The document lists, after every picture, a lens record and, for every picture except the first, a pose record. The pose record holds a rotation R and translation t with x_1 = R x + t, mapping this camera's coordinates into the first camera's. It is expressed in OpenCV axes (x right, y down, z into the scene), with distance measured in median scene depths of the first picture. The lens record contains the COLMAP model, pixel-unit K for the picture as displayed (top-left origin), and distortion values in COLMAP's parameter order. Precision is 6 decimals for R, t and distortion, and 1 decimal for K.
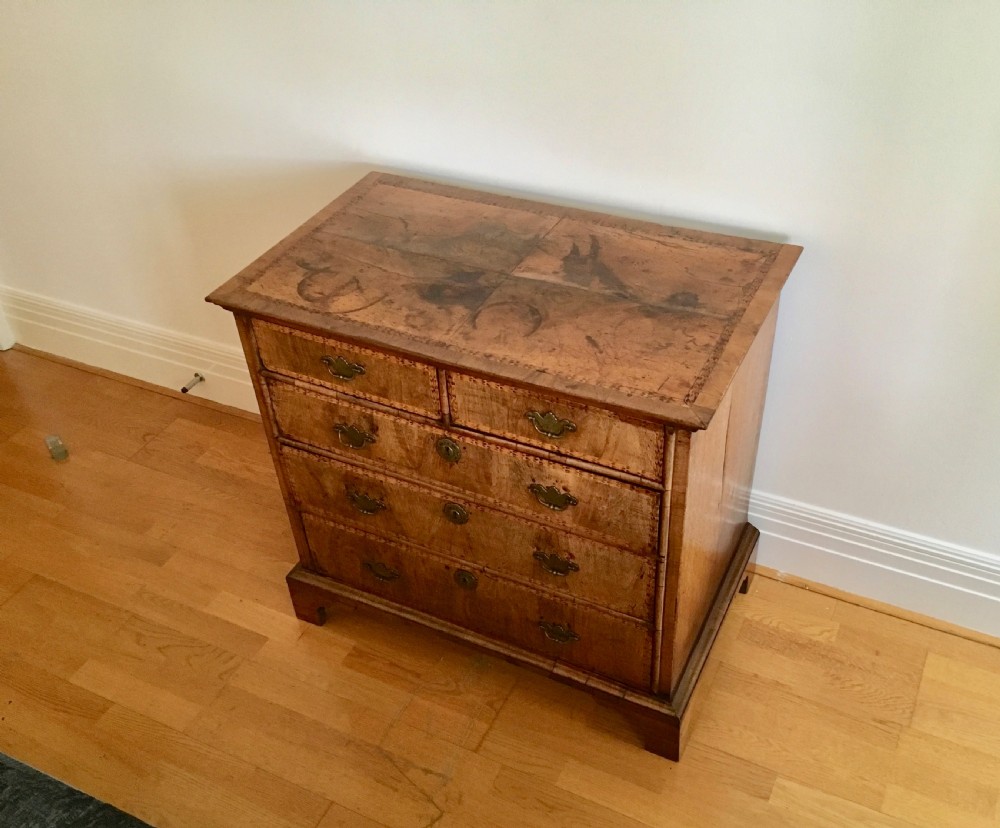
lens RADIAL K [[1005.3, 0, 516.4], [0, 1005.3, 444.9], [0, 0, 1]] dist [0.062613, 0.003874]
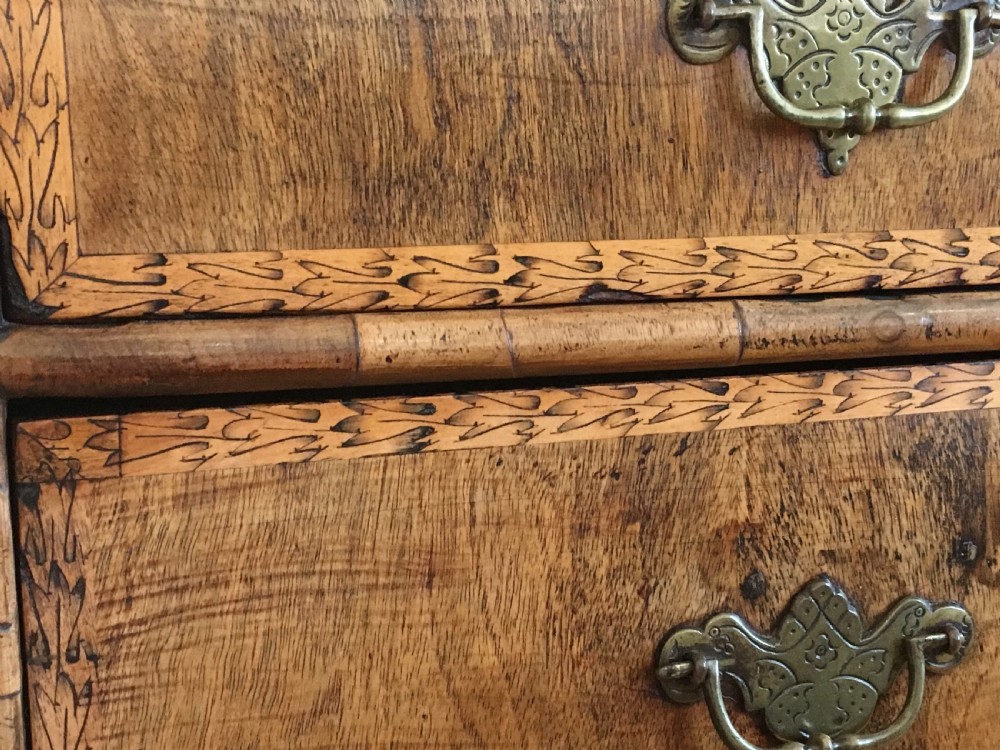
lens RADIAL K [[1503.5, 0, 500.0], [0, 1503.5, 375.0], [0, 0, 1]] dist [0.035119, 0.113687]
pose [[0.715084, -0.079142, 0.694544, -0.341097], [0.431480, 0.831682, -0.349471, 0.011042], [-0.549982, 0.549583, 0.628871, 0.907409]]
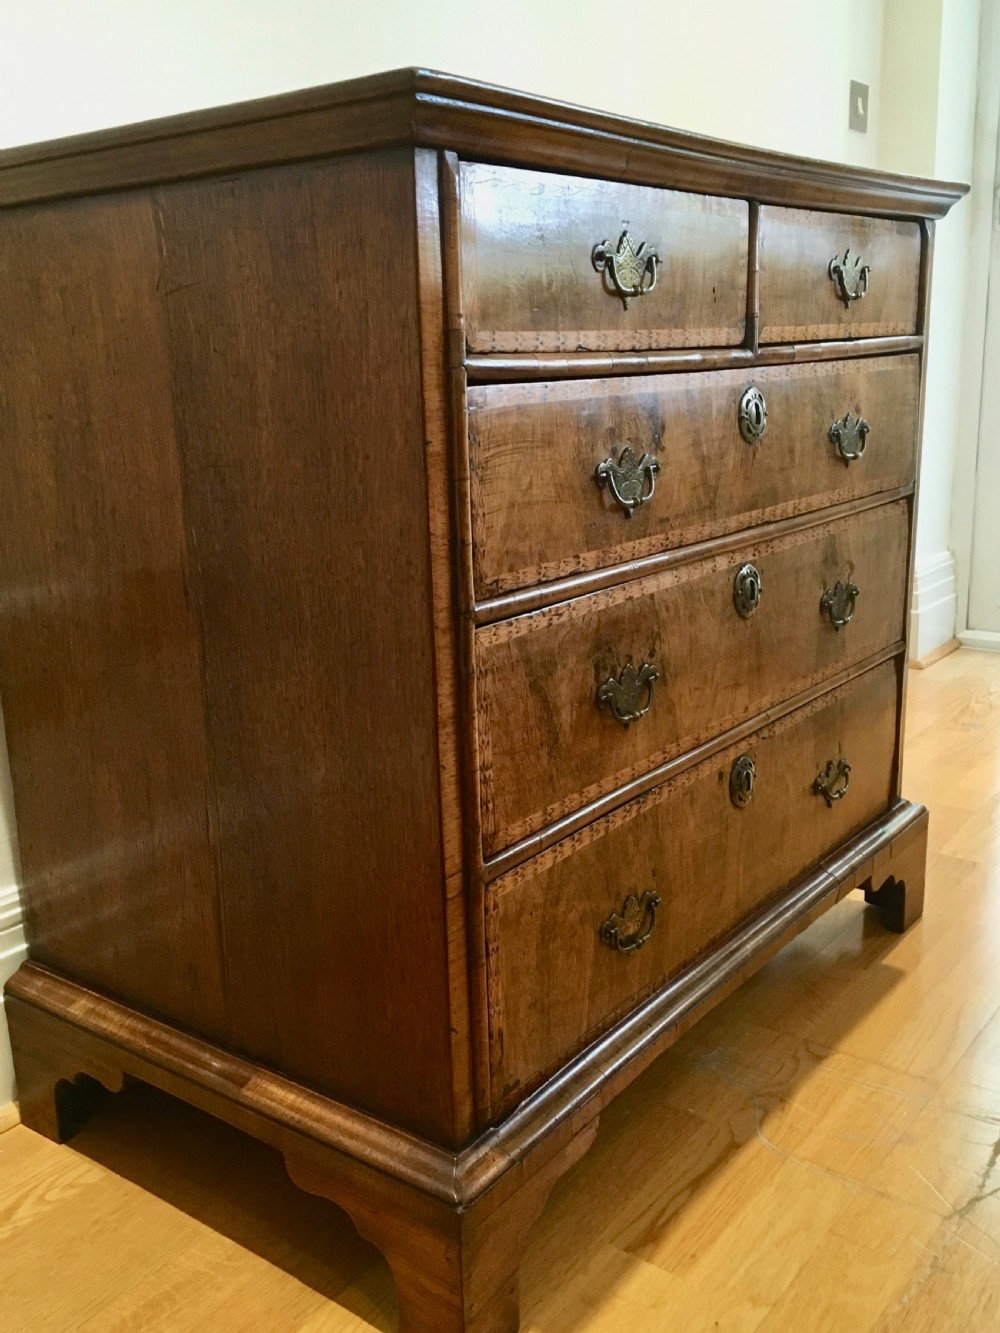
lens RADIAL K [[1280.0, 0, 500.0], [0, 1280.0, 666.5], [0, 0, 1]] dist [0.079442, -0.089693]
pose [[0.192984, -0.195308, 0.961568, -0.717558], [0.649199, 0.760236, 0.024122, 0.003087], [-0.735729, 0.619594, 0.273507, 0.978422]]
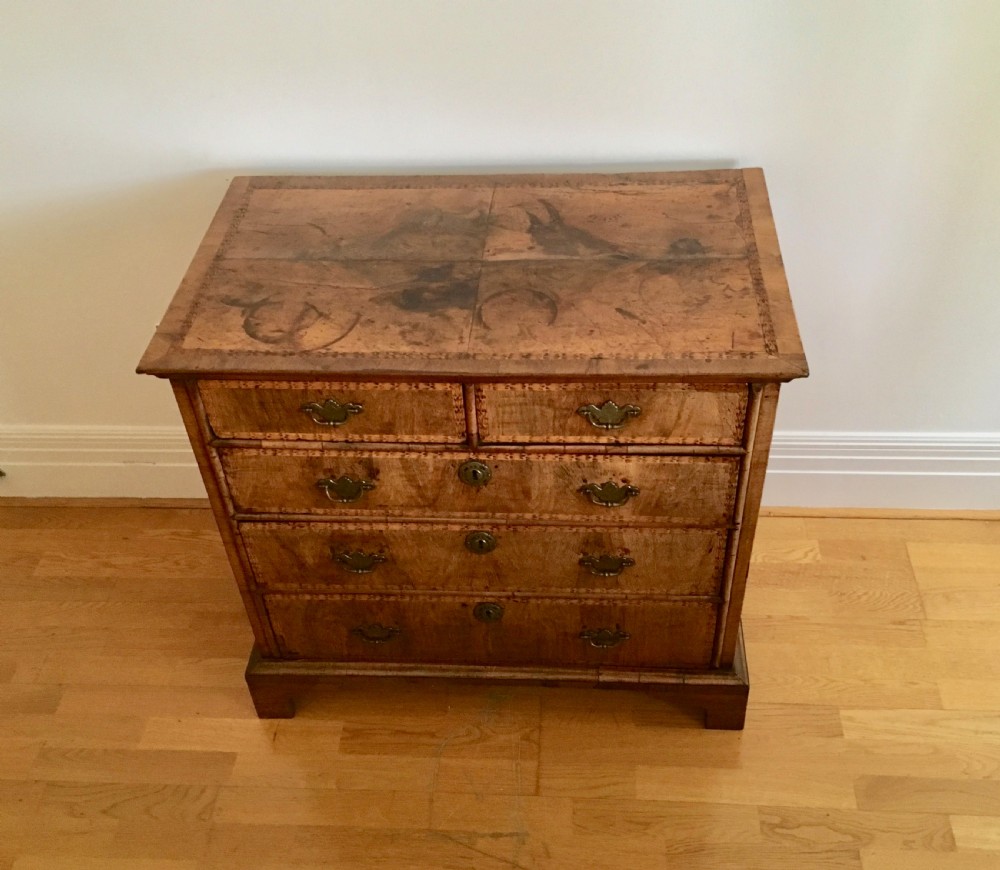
lens RADIAL K [[1054.6, 0, 500.0], [0, 1054.6, 435.0], [0, 0, 1]] dist [0.066384, -0.005617]
pose [[0.924649, -0.254450, 0.283336, -0.290769], [0.249432, 0.966869, 0.054291, -0.069642], [-0.287764, 0.020473, 0.957483, 0.124317]]
